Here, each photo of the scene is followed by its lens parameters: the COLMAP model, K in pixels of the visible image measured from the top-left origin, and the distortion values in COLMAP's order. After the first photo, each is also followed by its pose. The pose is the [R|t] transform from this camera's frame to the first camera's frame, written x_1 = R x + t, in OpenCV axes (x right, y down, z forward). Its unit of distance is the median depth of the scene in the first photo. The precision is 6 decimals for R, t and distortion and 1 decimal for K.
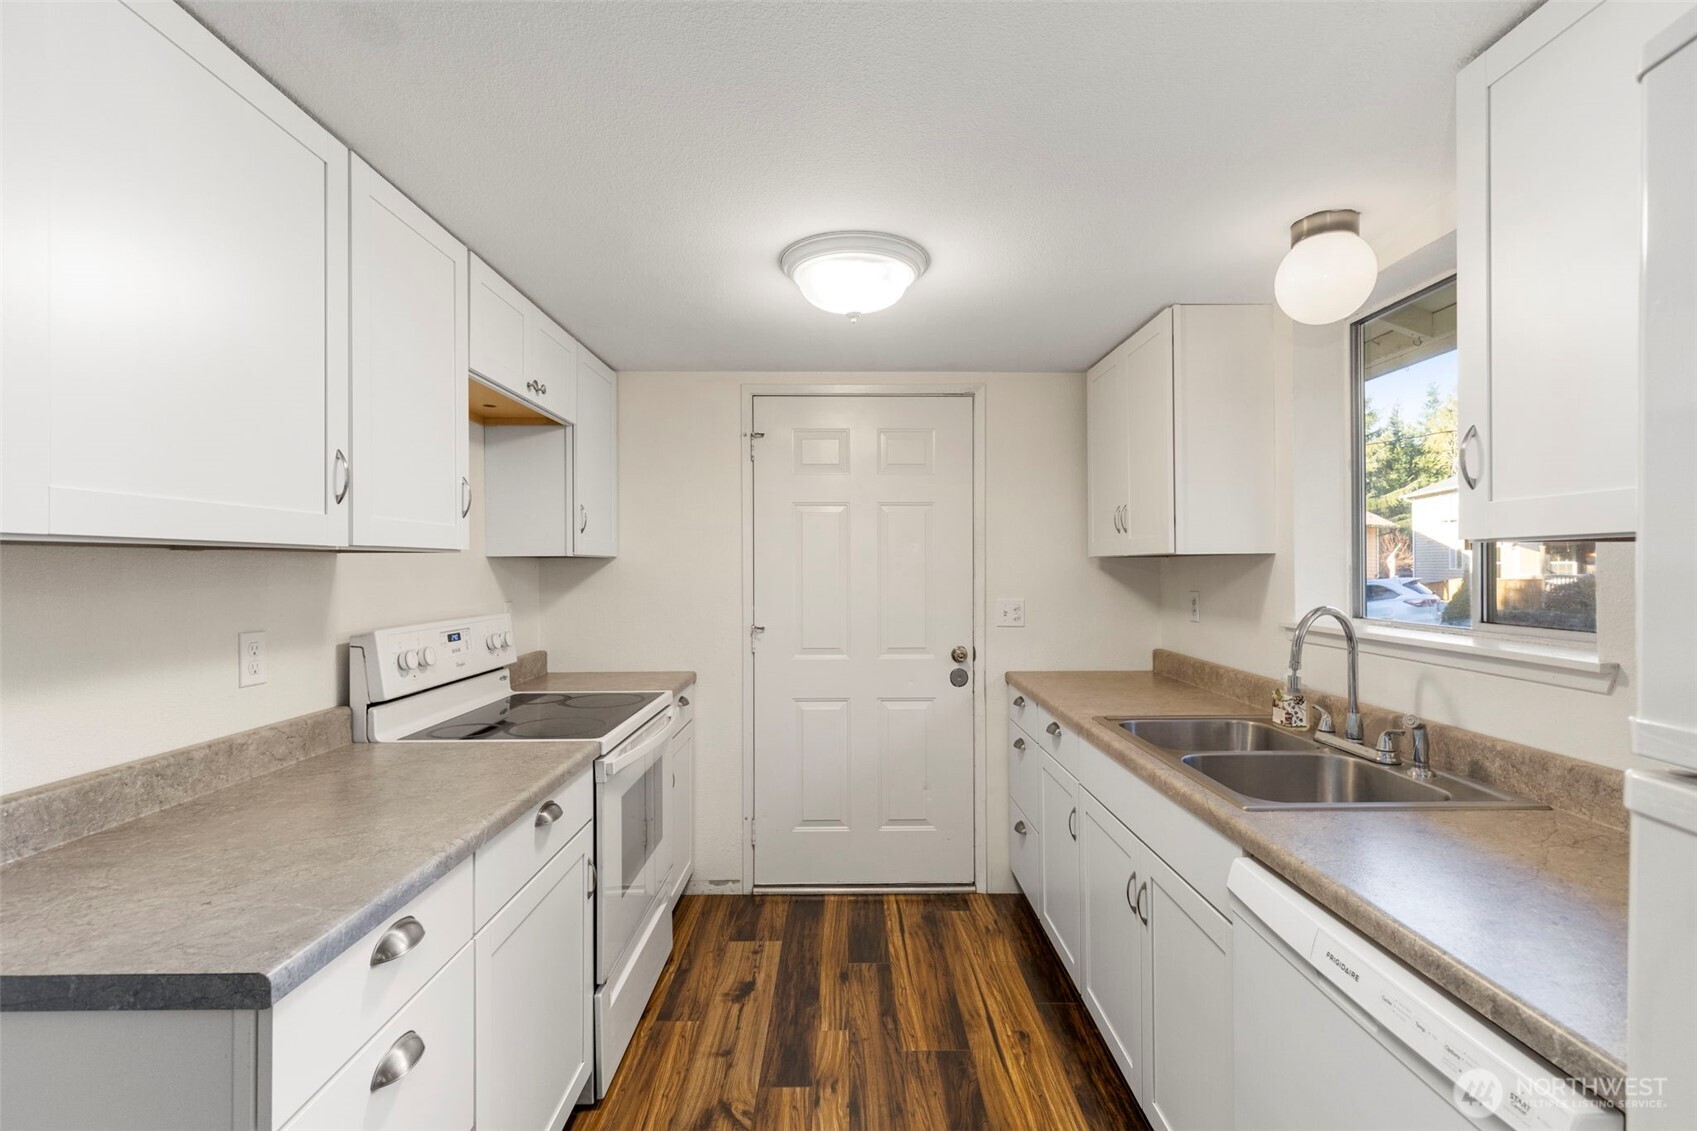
lens RADIAL K [[760.1, 0, 851.7], [0, 760.1, 567.1], [0, 0, 1]] dist [0.003559, 0.000145]
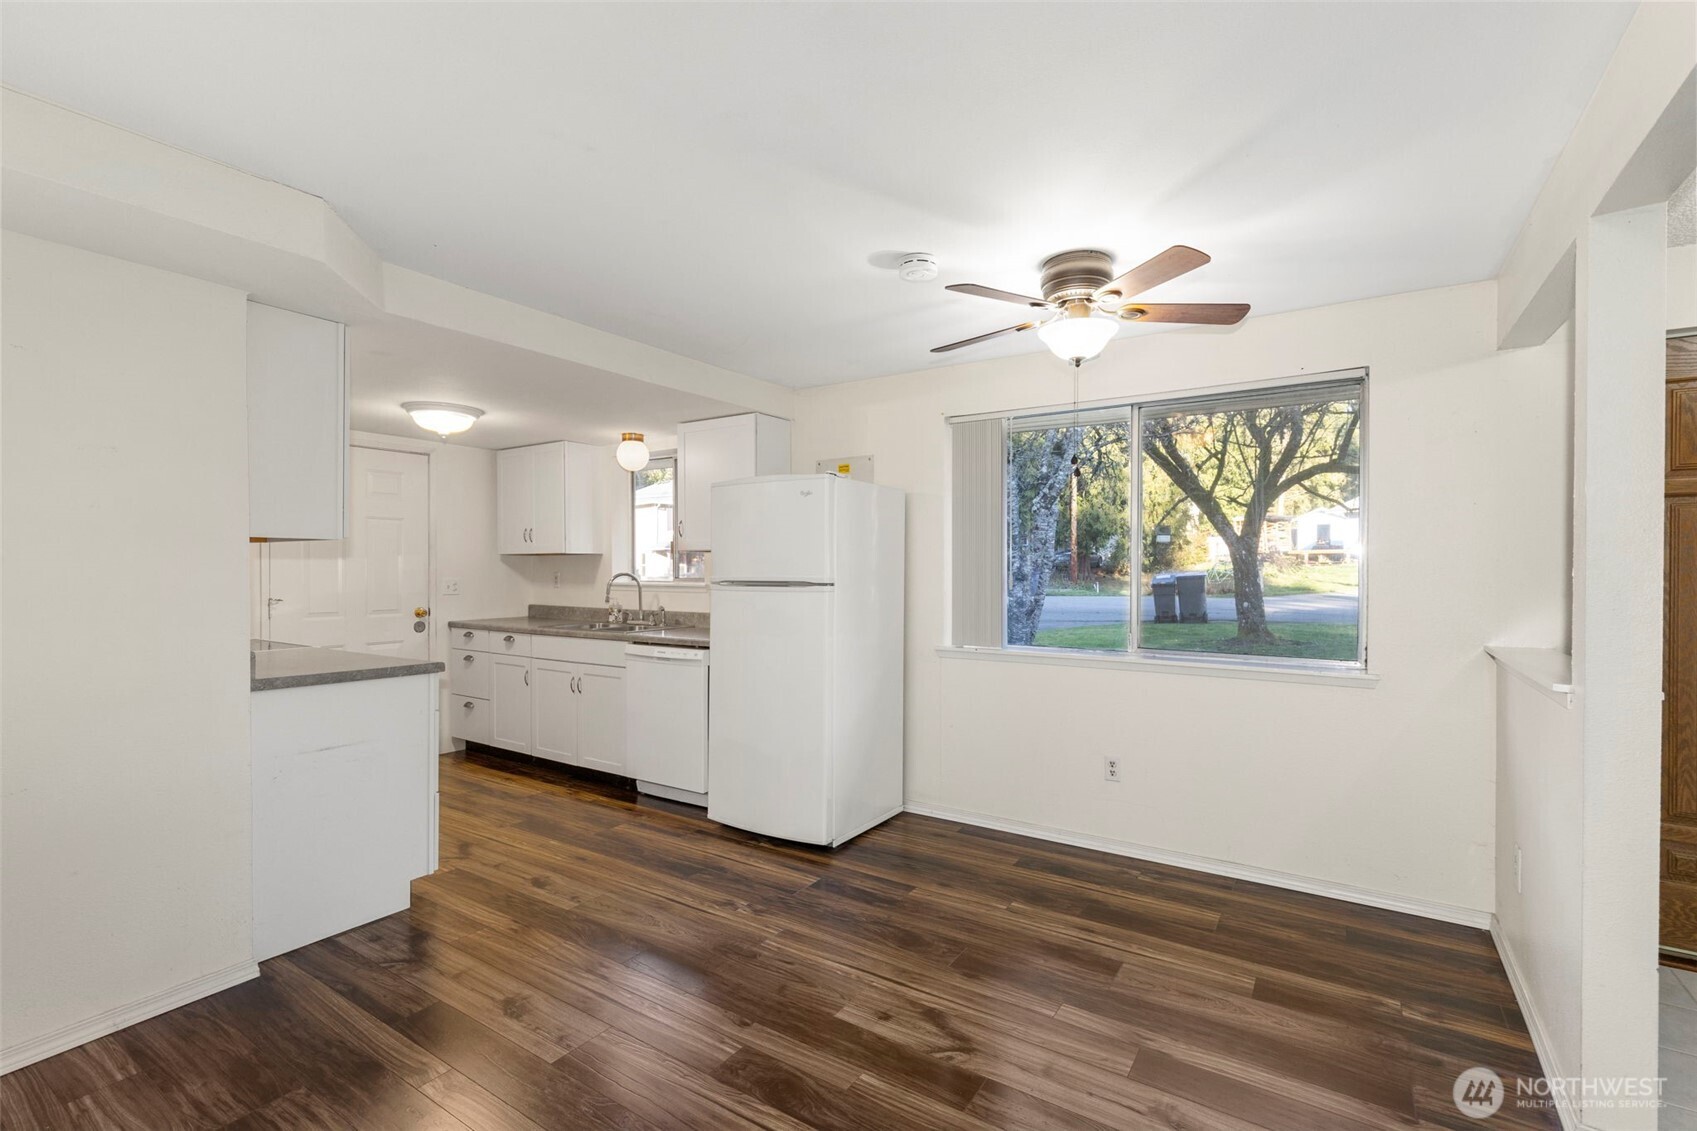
lens RADIAL K [[760.1, 0, 852.7], [0, 760.1, 568.6], [0, 0, 1]] dist [0.003559, 0.000145]
pose [[0.565975, 0.000736, 0.824422, -0.690573], [-0.002627, 0.999996, 0.000910, 0.017240], [-0.824418, -0.002681, 0.565975, -0.701899]]
